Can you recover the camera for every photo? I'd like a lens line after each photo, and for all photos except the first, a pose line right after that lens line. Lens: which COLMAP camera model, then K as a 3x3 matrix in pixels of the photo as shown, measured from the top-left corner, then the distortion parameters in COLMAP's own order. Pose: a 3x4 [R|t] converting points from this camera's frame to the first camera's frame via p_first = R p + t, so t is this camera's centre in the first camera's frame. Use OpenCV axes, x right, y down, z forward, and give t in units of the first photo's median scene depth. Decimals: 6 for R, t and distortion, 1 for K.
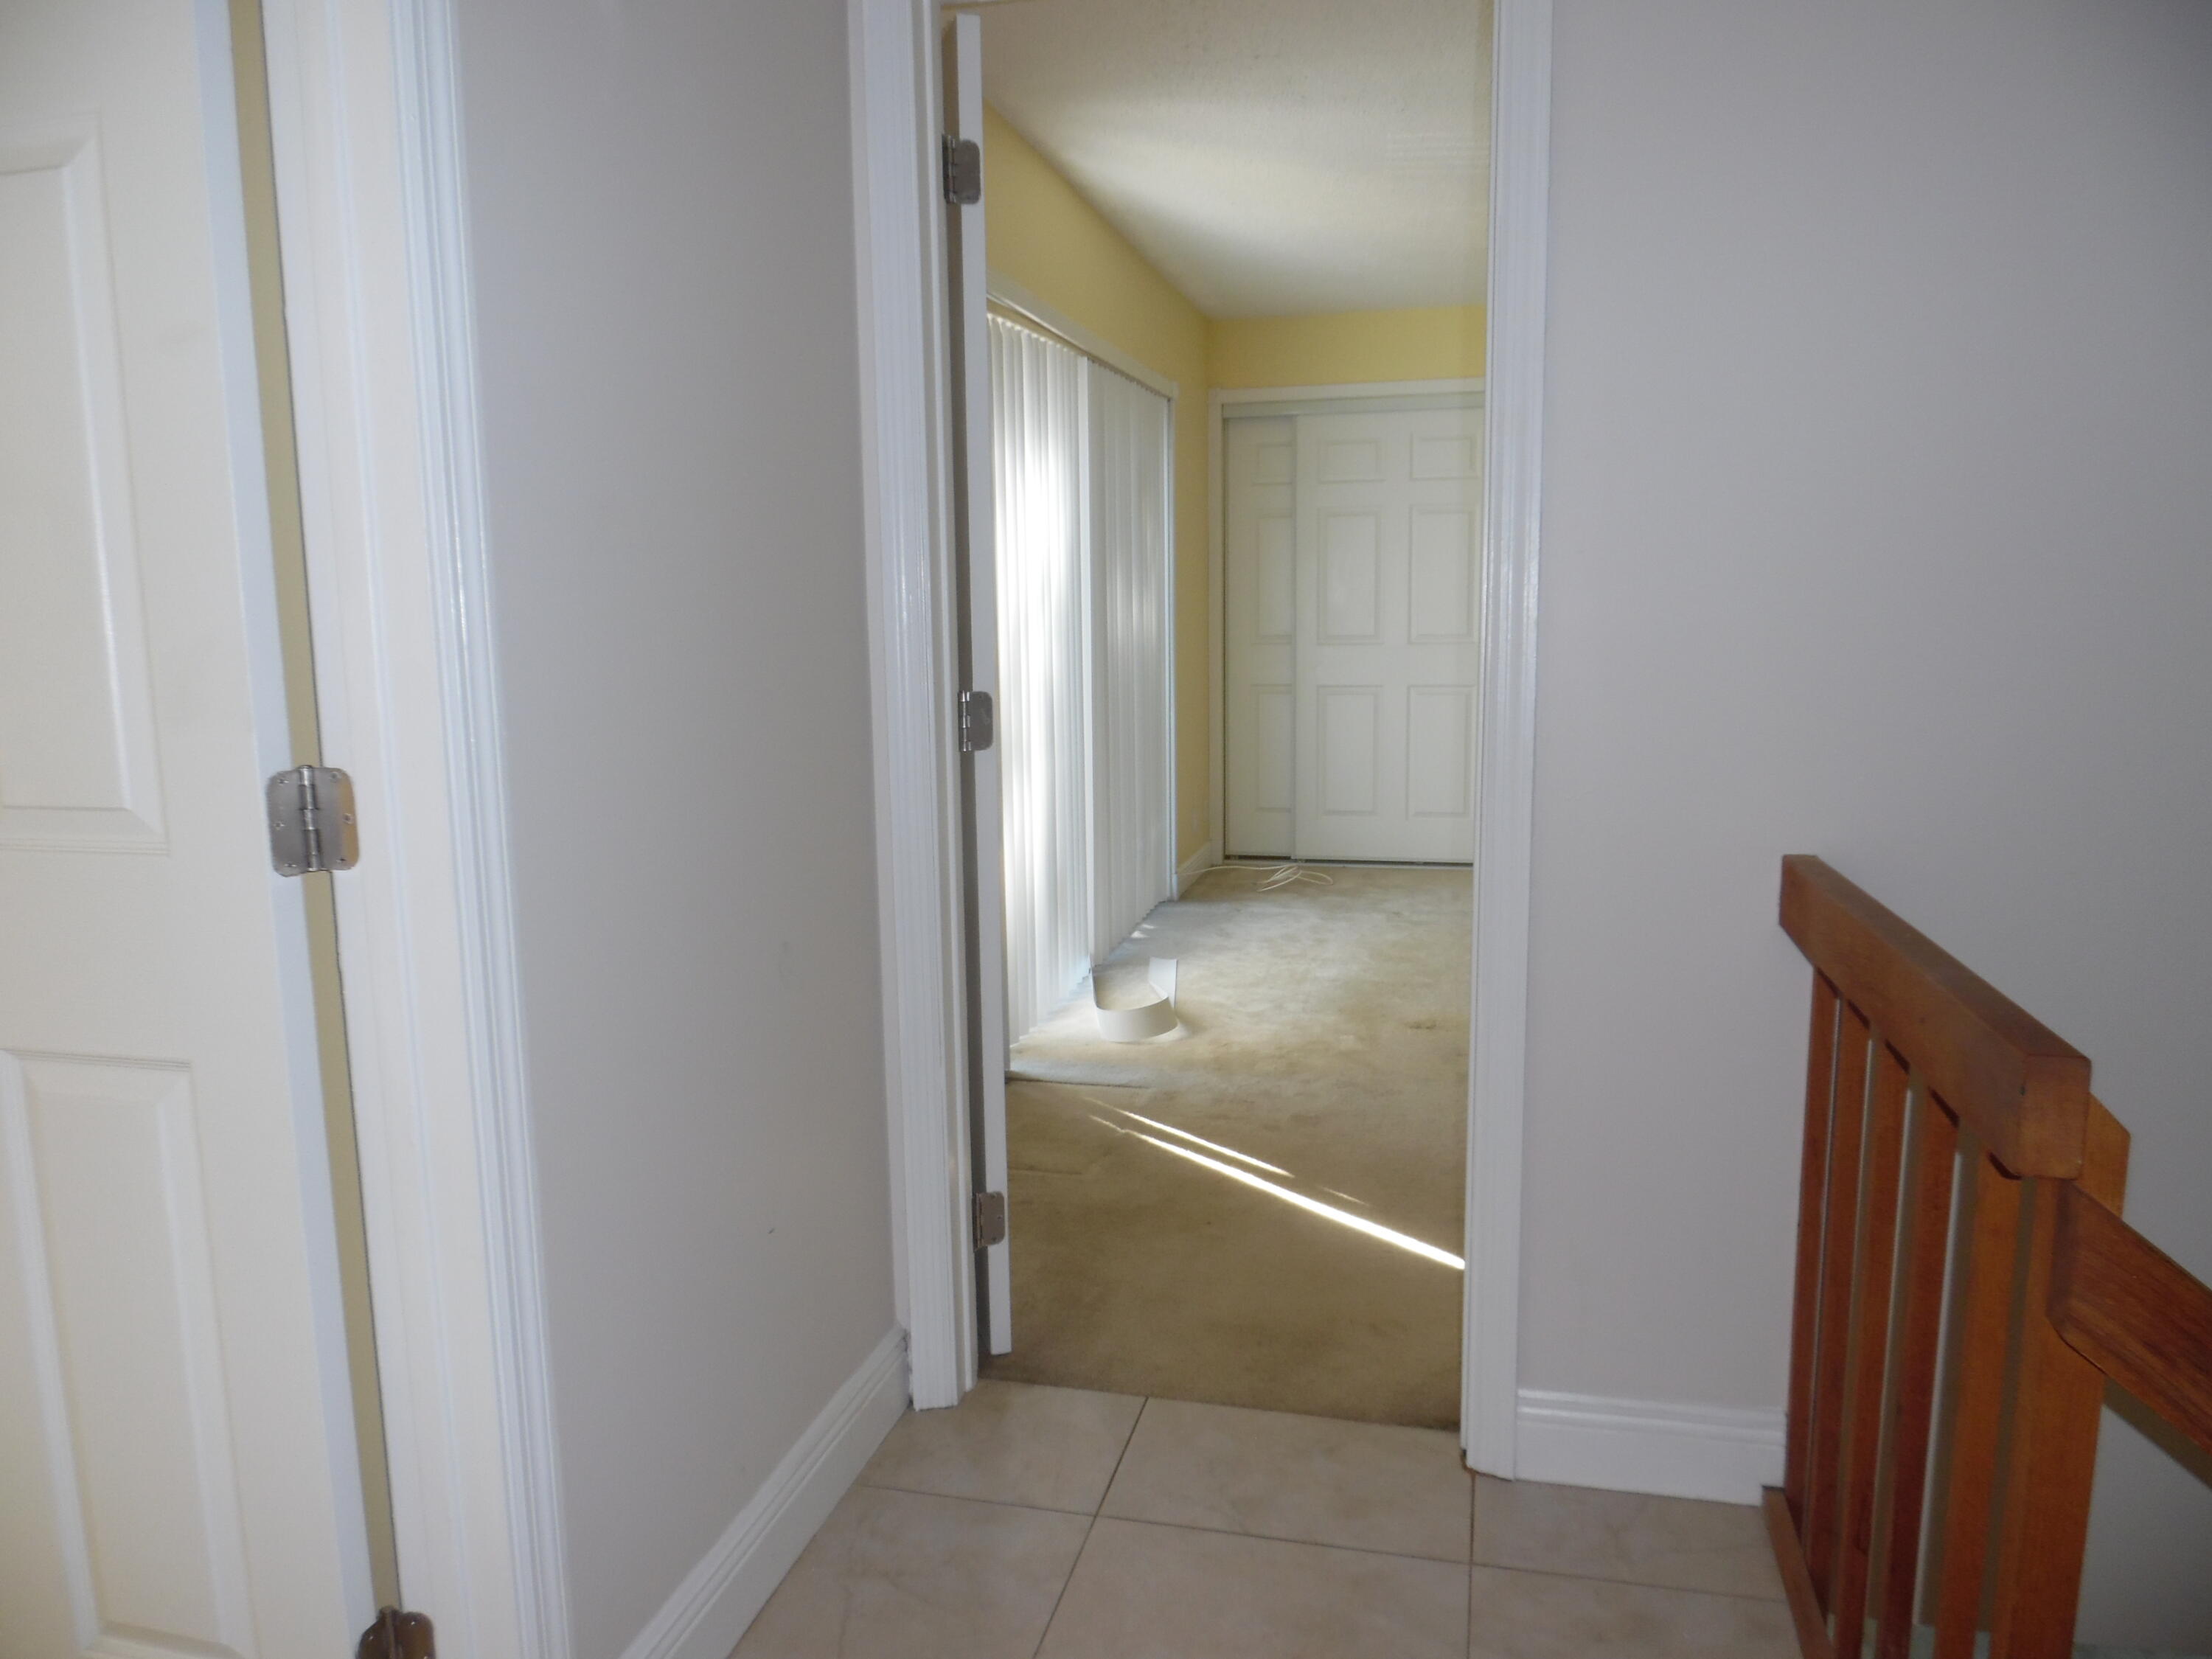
lens RADIAL K [[1541.8, 0, 1112.3], [0, 1541.8, 825.3], [0, 0, 1]] dist [-0.034526, -0.000047]
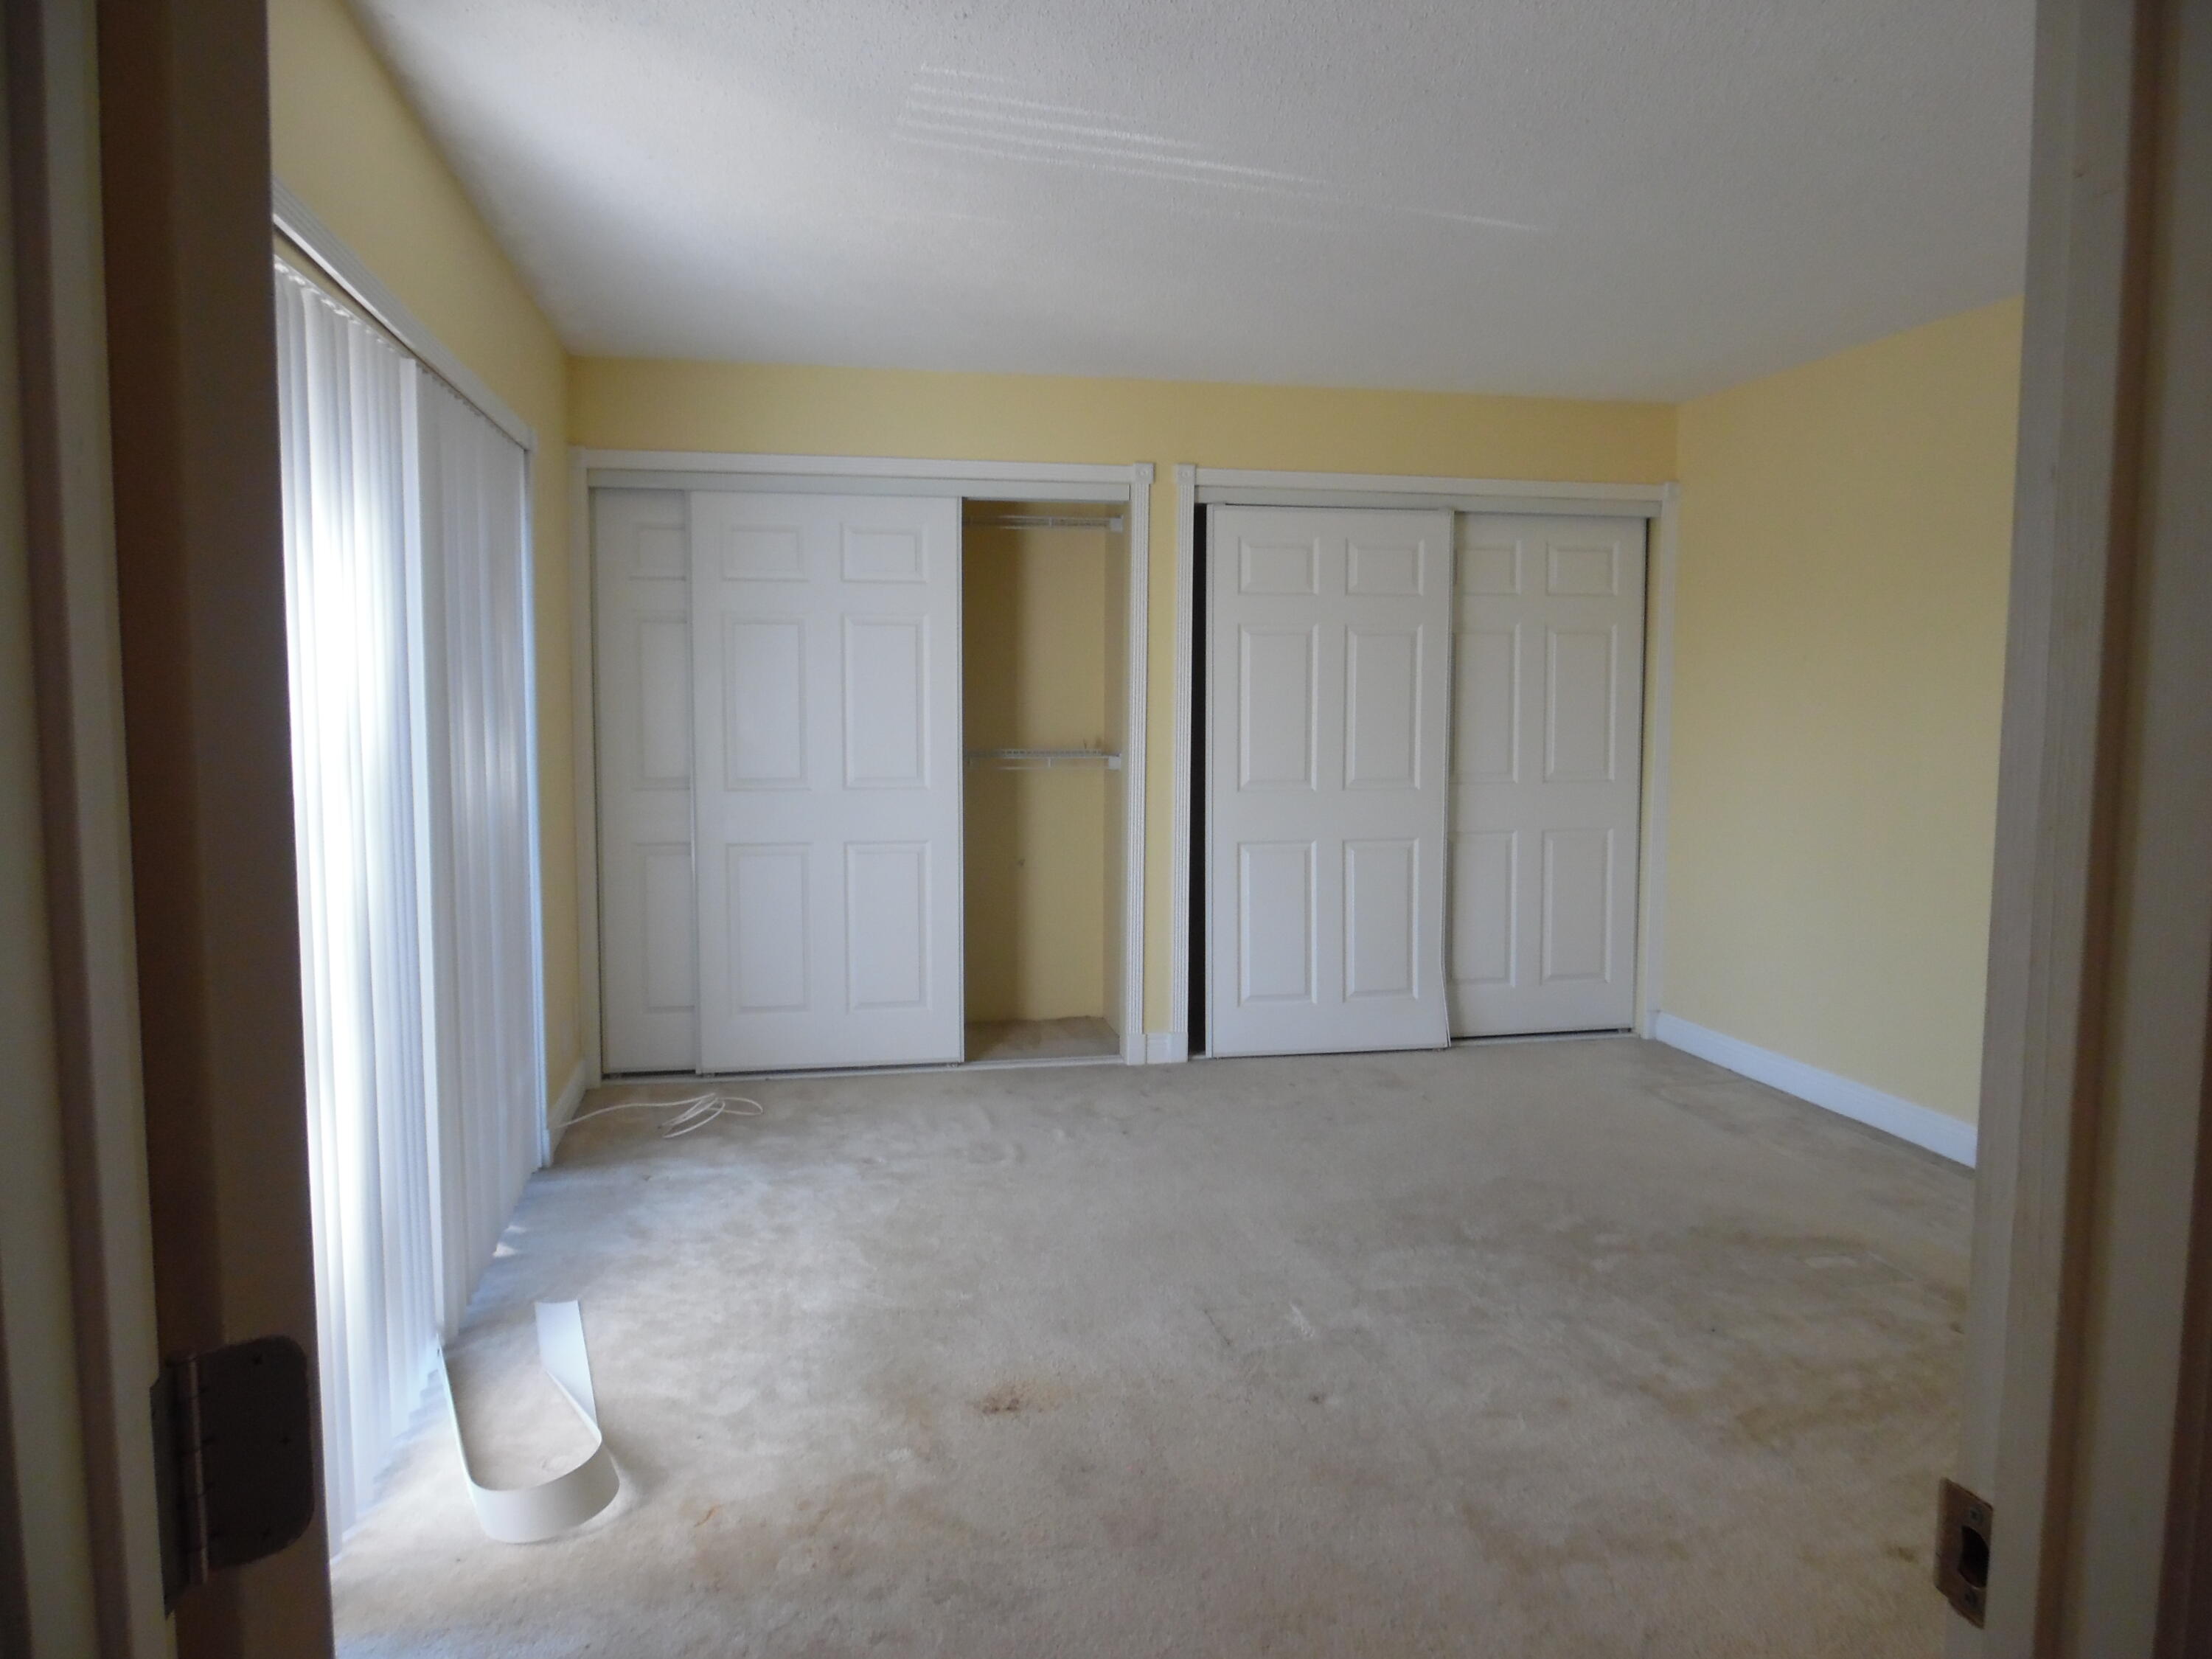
lens RADIAL K [[1541.8, 0, 1107.4], [0, 1541.8, 836.5], [0, 0, 1]] dist [-0.034526, -0.000047]
pose [[0.904130, -0.018449, 0.426860, -0.026370], [0.042689, 0.997969, -0.047287, -0.063707], [-0.425120, 0.060975, 0.903081, 0.295718]]
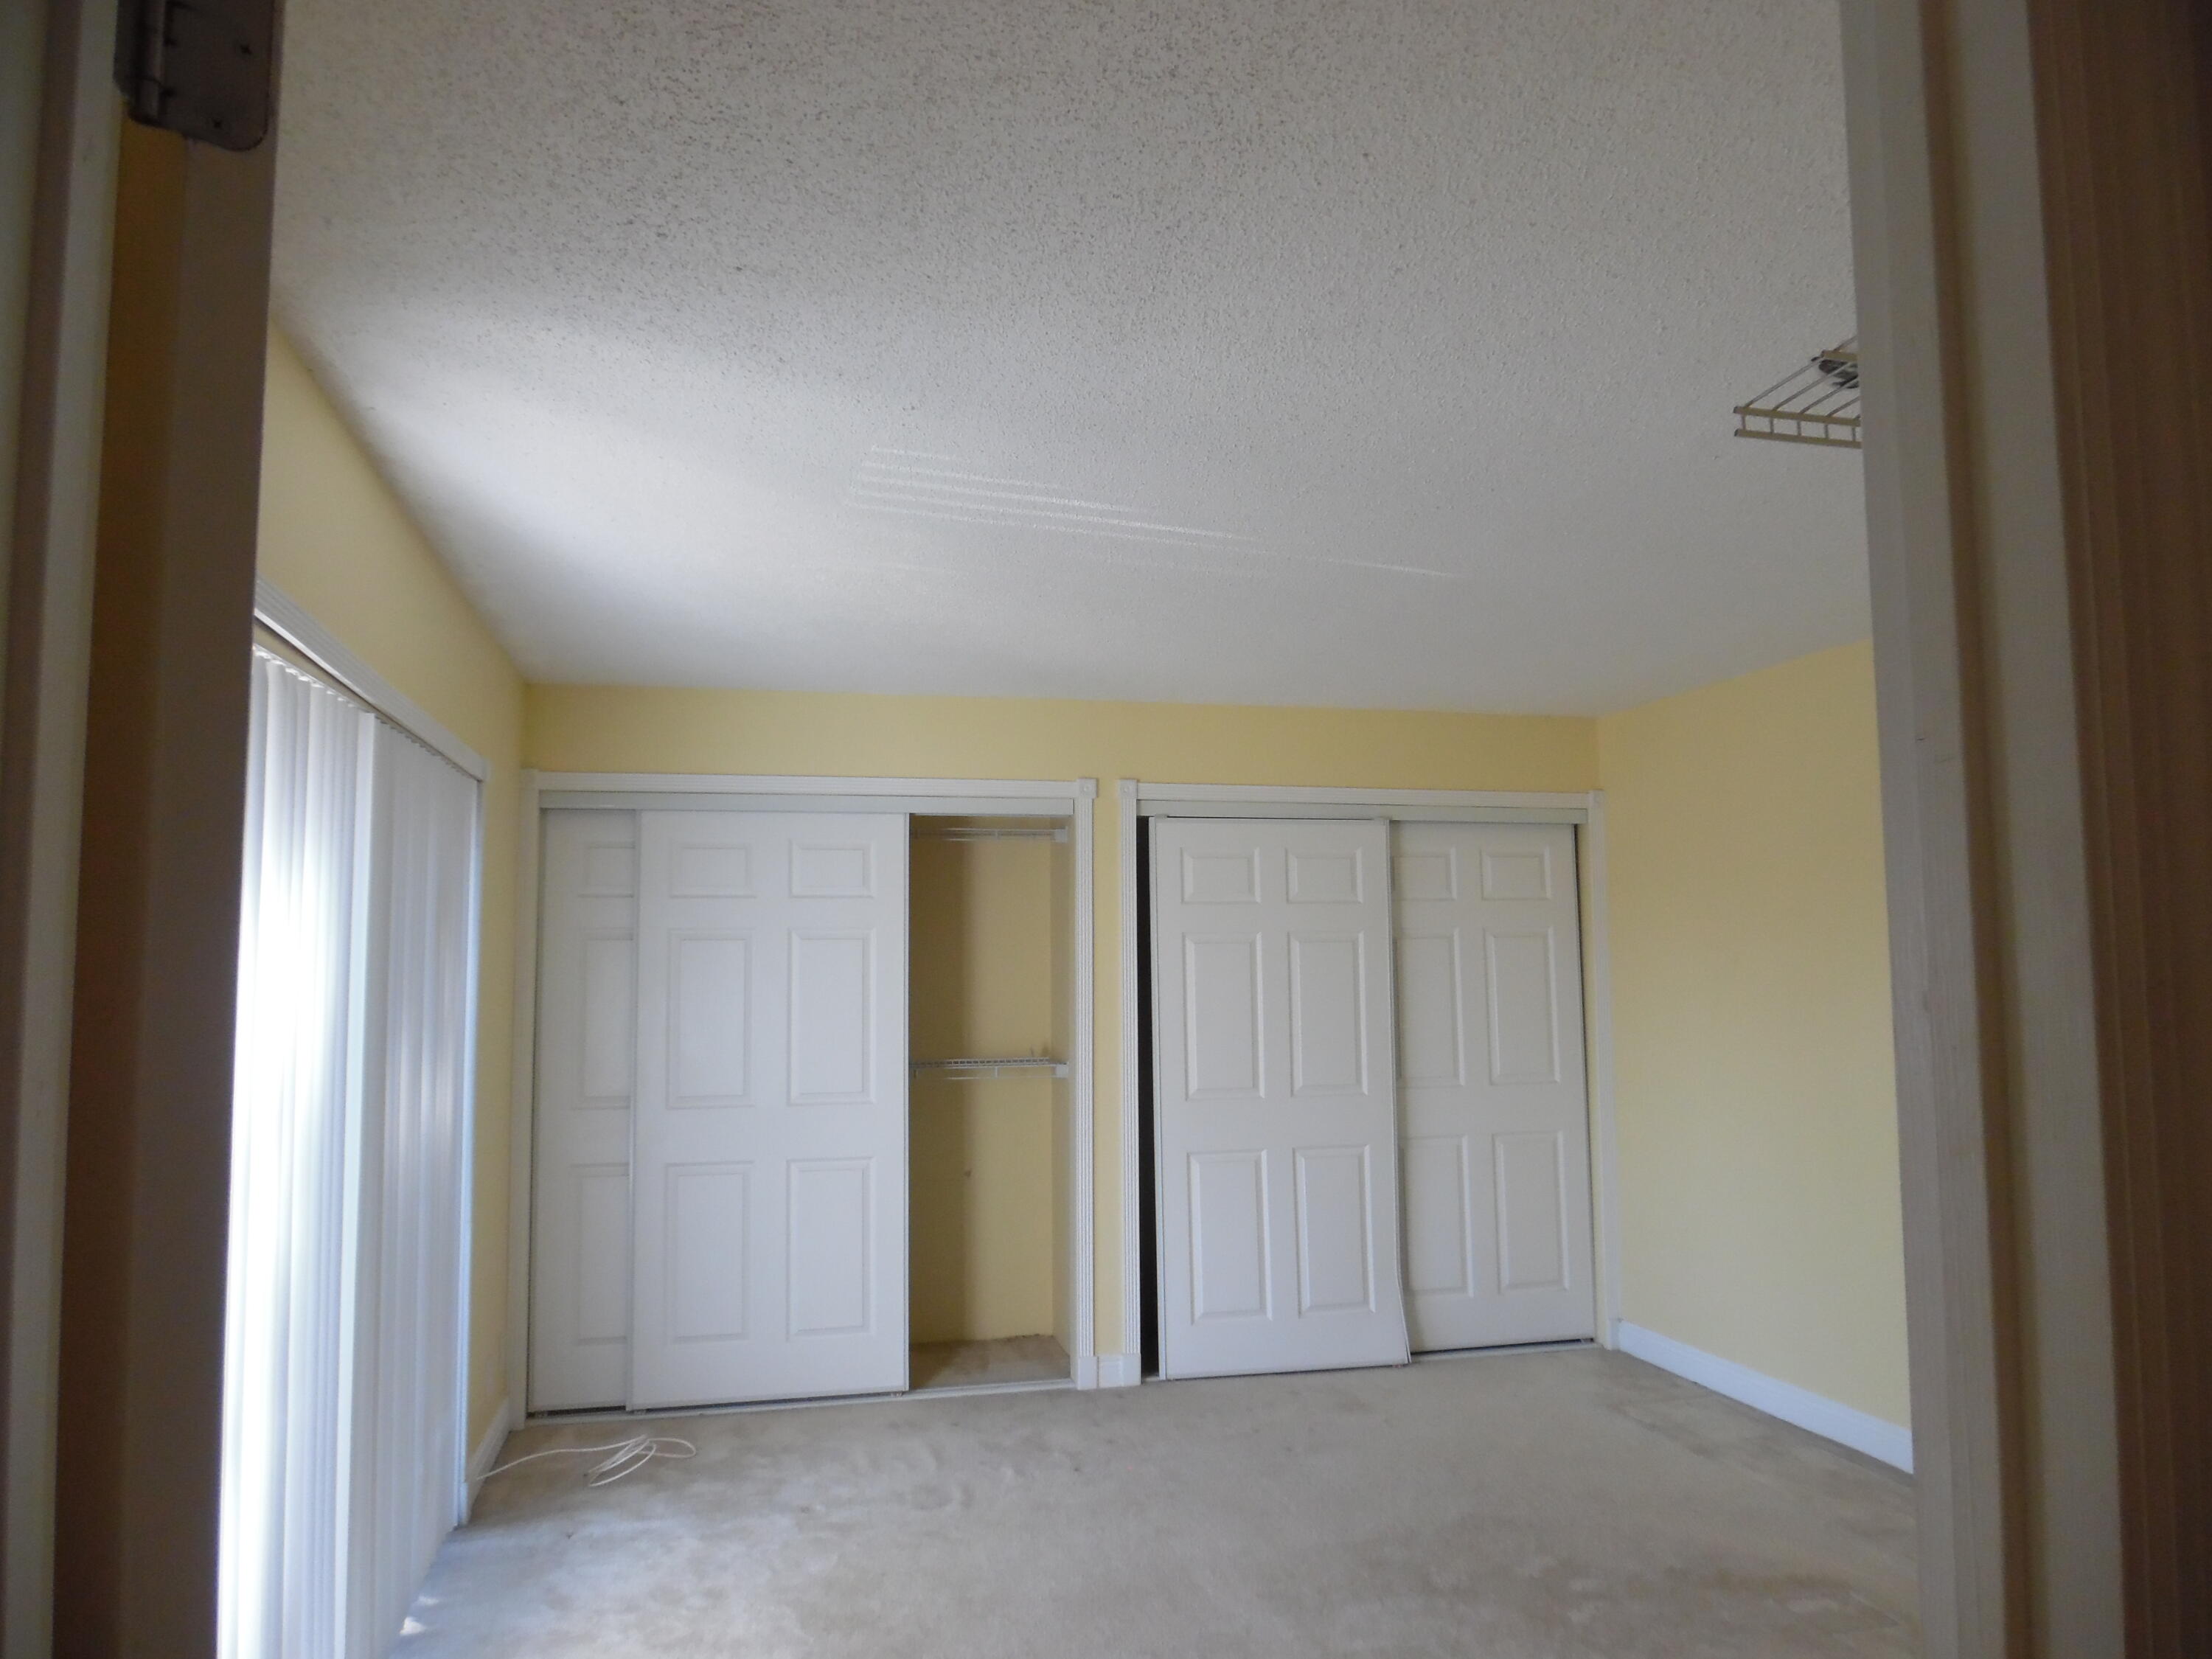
lens RADIAL K [[1541.8, 0, 1108.3], [0, 1541.8, 831.4], [0, 0, 1]] dist [-0.034526, -0.000047]
pose [[0.889306, 0.050210, 0.454549, -0.027510], [0.060602, 0.972249, -0.225961, -0.084191], [-0.453280, 0.228495, 0.861584, 0.287720]]
